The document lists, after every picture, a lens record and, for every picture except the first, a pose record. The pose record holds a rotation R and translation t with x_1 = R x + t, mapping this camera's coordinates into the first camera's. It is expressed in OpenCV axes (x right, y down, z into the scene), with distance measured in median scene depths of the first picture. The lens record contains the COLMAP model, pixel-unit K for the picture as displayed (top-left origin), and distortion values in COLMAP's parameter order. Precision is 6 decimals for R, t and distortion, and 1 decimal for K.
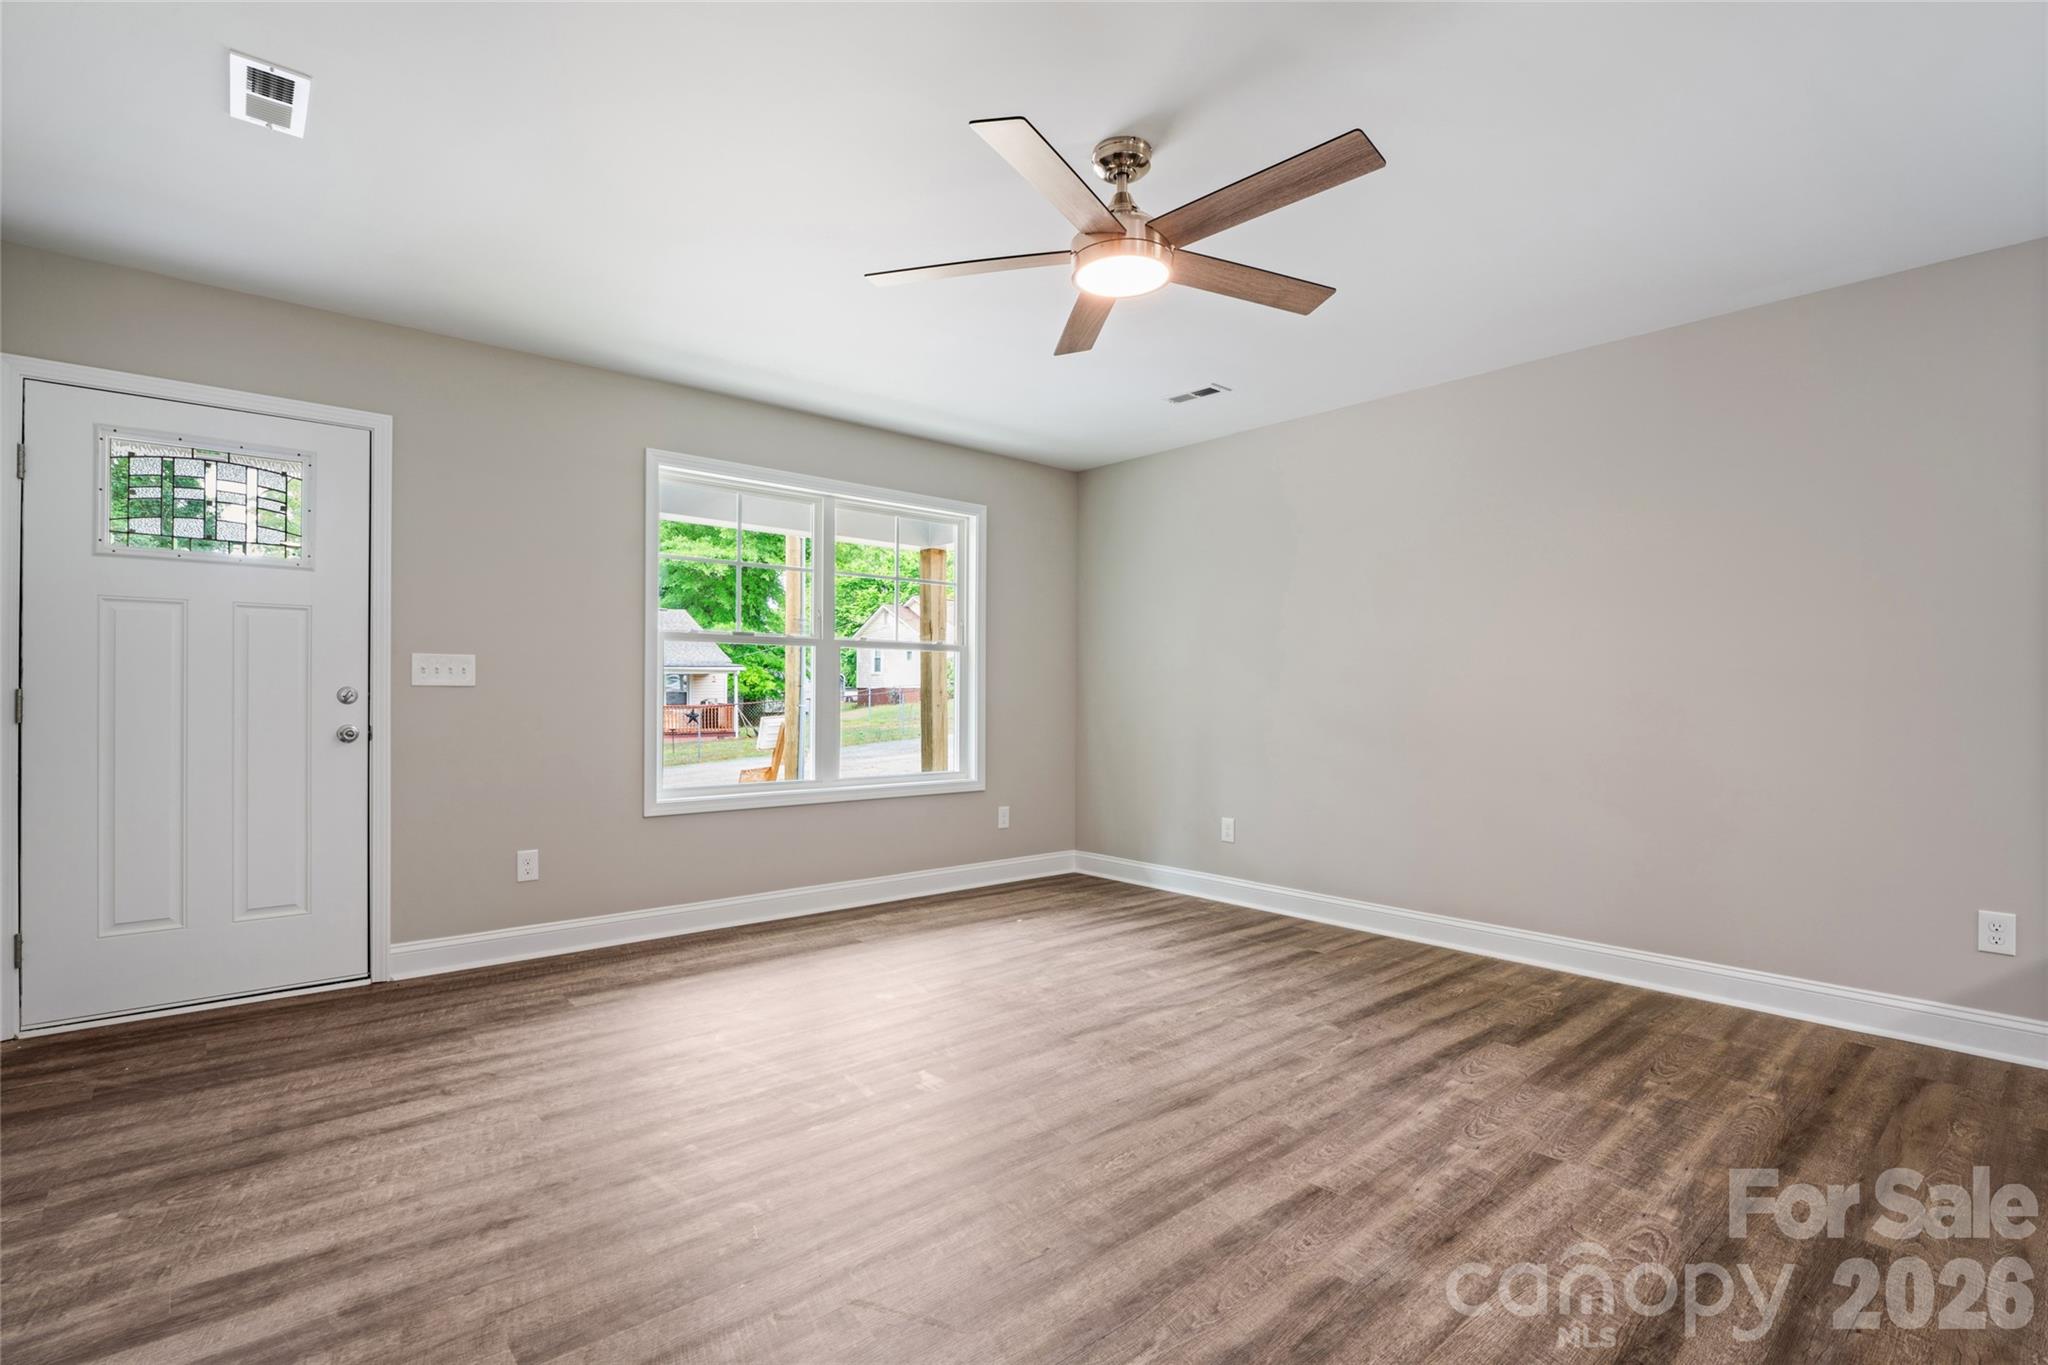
lens RADIAL K [[955.5, 0, 1010.5], [0, 955.5, 693.9], [0, 0, 1]] dist [-0.015084, 0.000336]
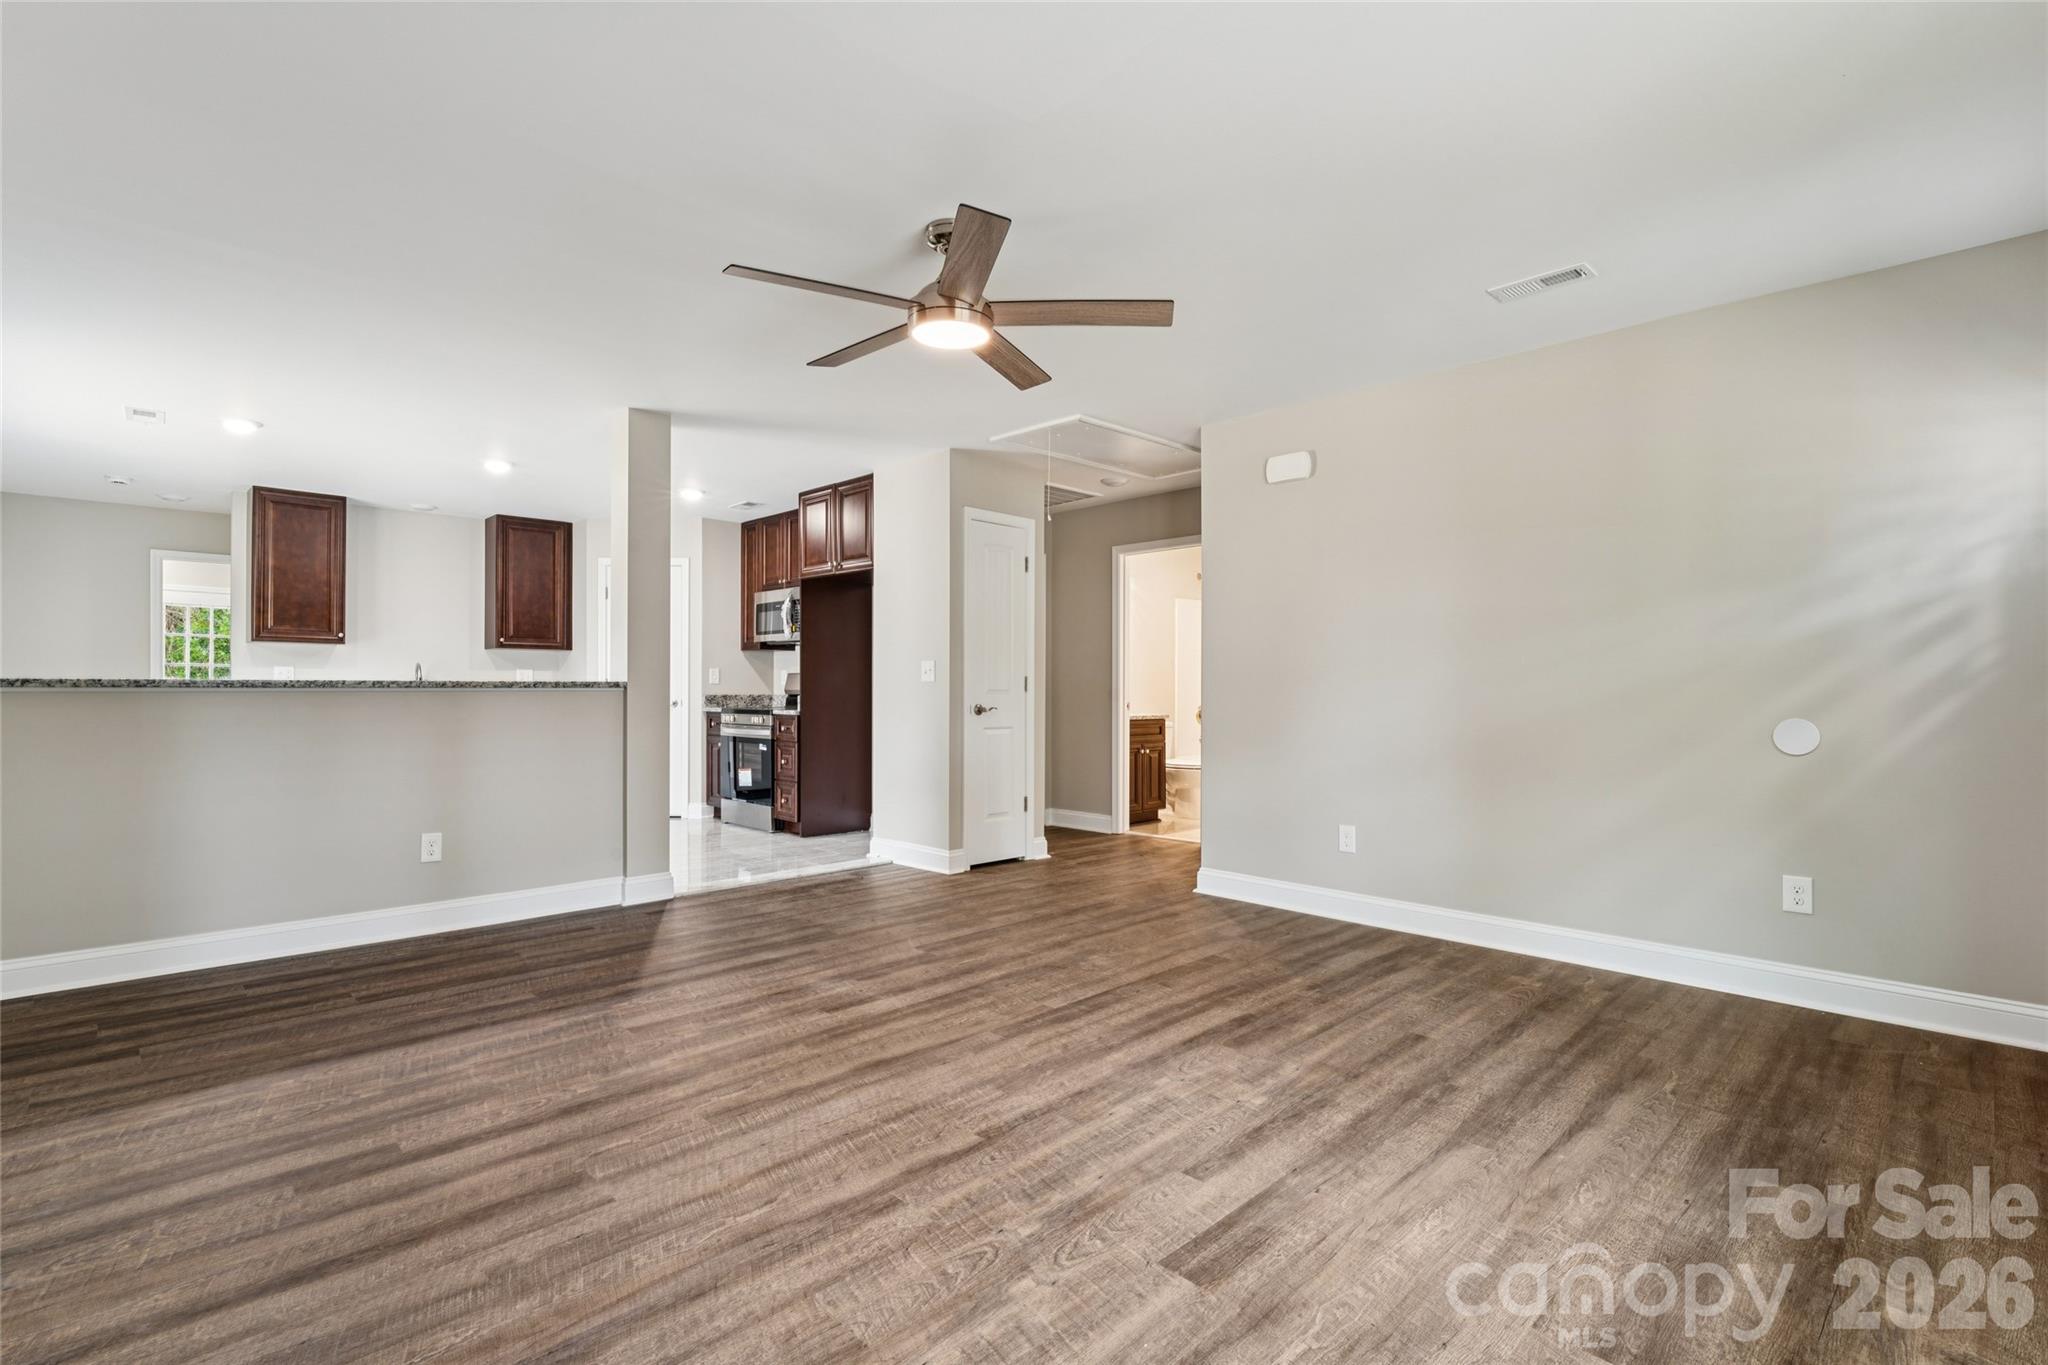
lens RADIAL K [[943.7, 0, 1014.4], [0, 943.7, 686.4], [0, 0, 1]] dist [-0.001754, -0.000670]
pose [[-0.997949, -0.008067, -0.063497, 0.088861], [-0.007909, 0.999965, -0.002737, 0.004469], [0.063517, -0.002229, -0.997978, 1.753156]]
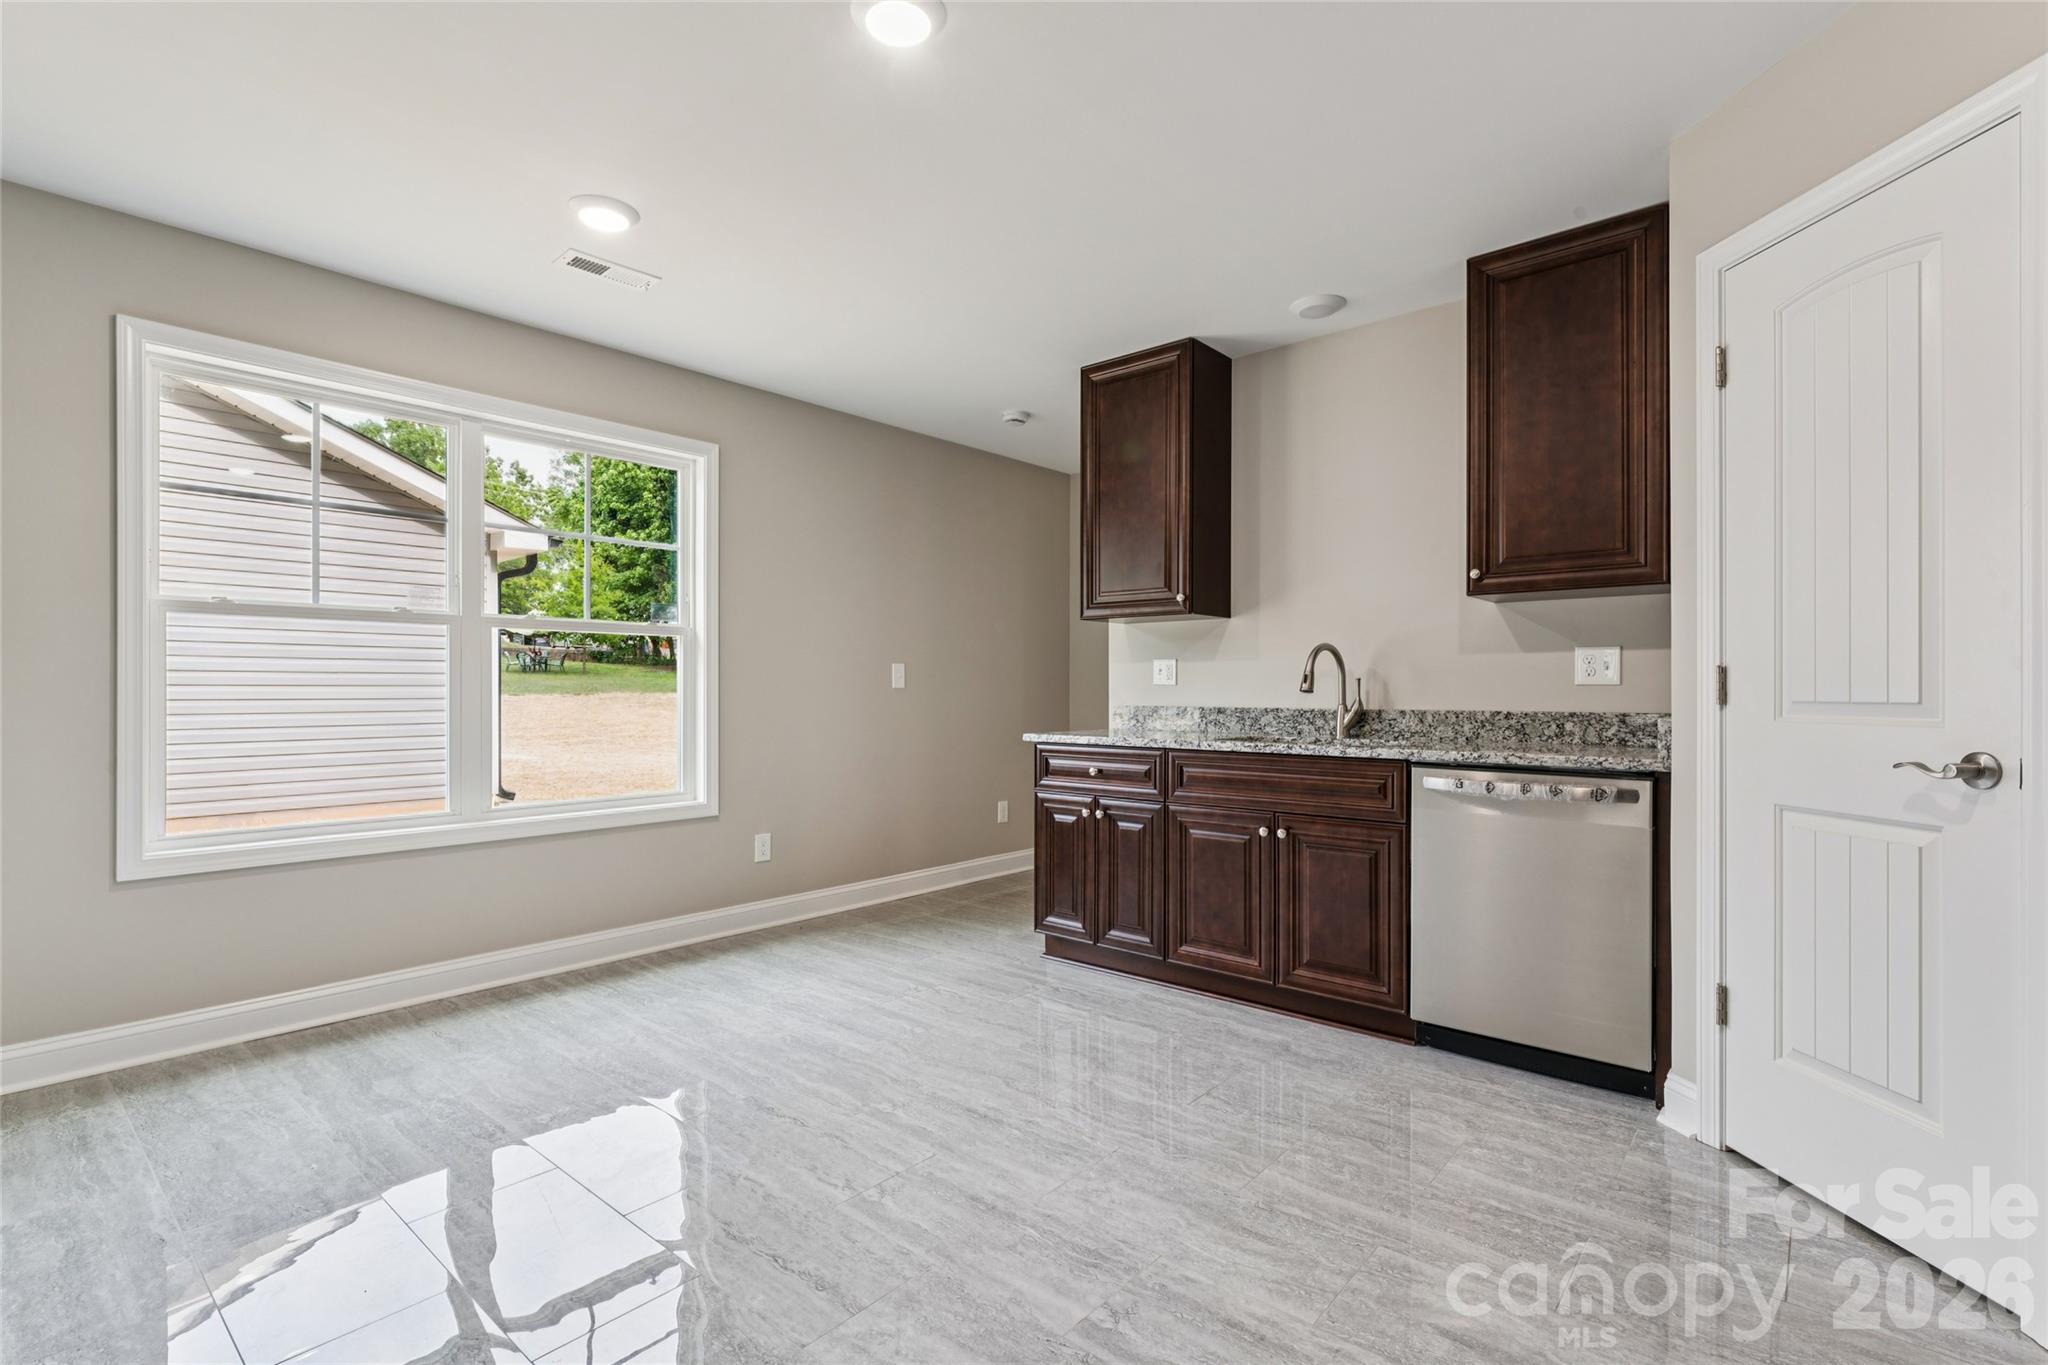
lens RADIAL K [[946.4, 0, 1018.7], [0, 946.4, 691.3], [0, 0, 1]] dist [-0.001013, 0.000016]
pose [[-0.144419, -0.007329, 0.989489, 0.386027], [-0.001996, 0.999973, 0.007116, 0.000803], [-0.989515, -0.000948, -0.144430, -0.240045]]
